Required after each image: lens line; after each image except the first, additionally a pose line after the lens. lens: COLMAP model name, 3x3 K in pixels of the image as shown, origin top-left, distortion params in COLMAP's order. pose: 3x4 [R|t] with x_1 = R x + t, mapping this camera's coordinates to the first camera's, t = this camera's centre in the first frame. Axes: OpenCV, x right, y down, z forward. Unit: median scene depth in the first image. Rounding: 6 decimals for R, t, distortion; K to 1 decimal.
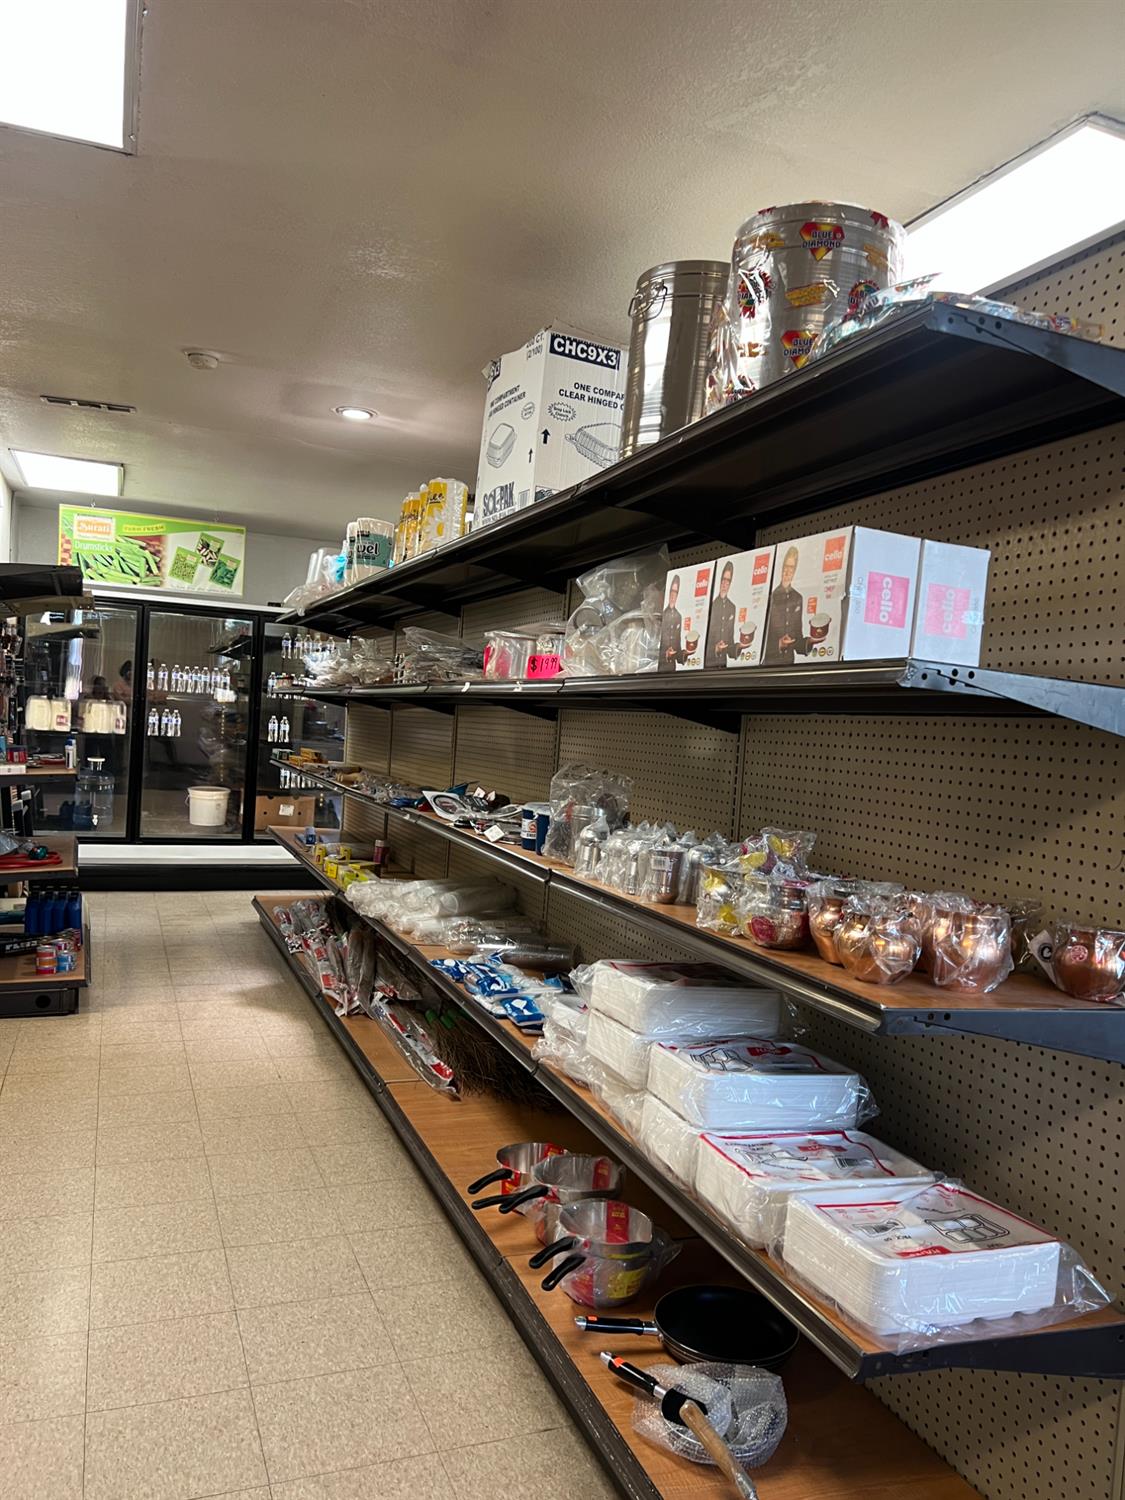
lens RADIAL K [[1130.7, 0, 560.0], [0, 1130.7, 747.4], [0, 0, 1]] dist [0.058708, -0.065362]
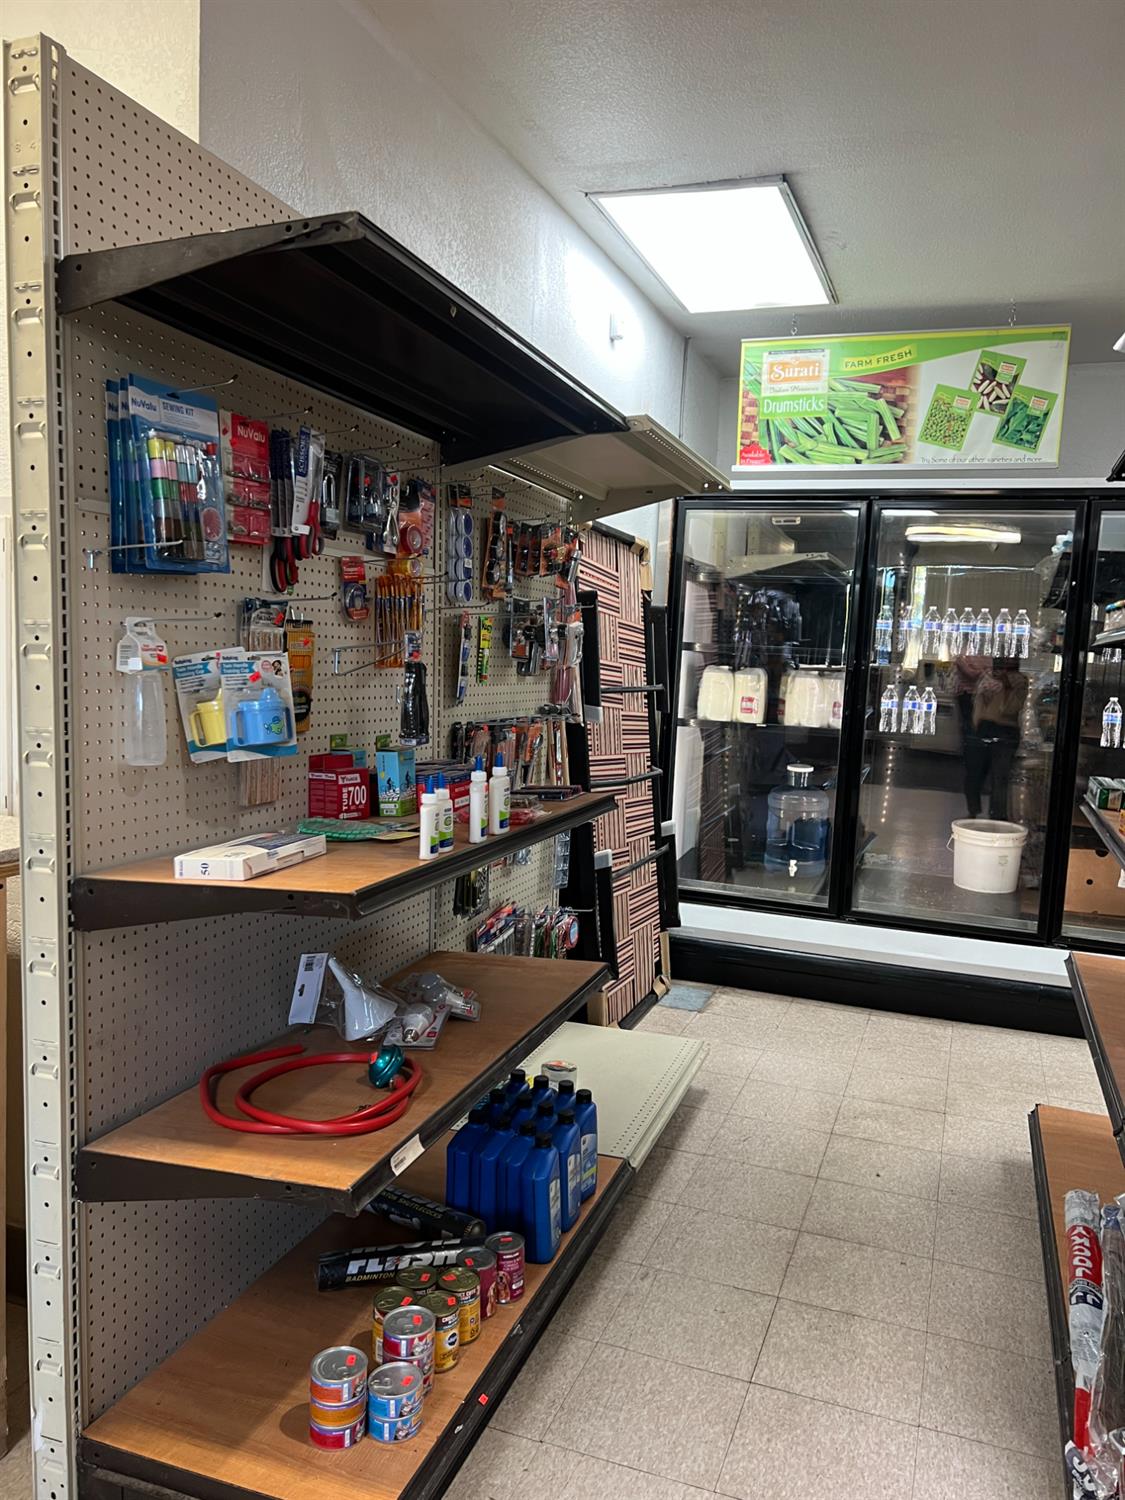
lens RADIAL K [[1130.7, 0, 583.9], [0, 1130.7, 775.8], [0, 0, 1]] dist [0.058708, -0.065362]
pose [[0.760244, 0.043398, -0.648186, -0.102873], [-0.015612, 0.998698, 0.048555, -0.013895], [0.649449, -0.026794, 0.759933, 0.471320]]
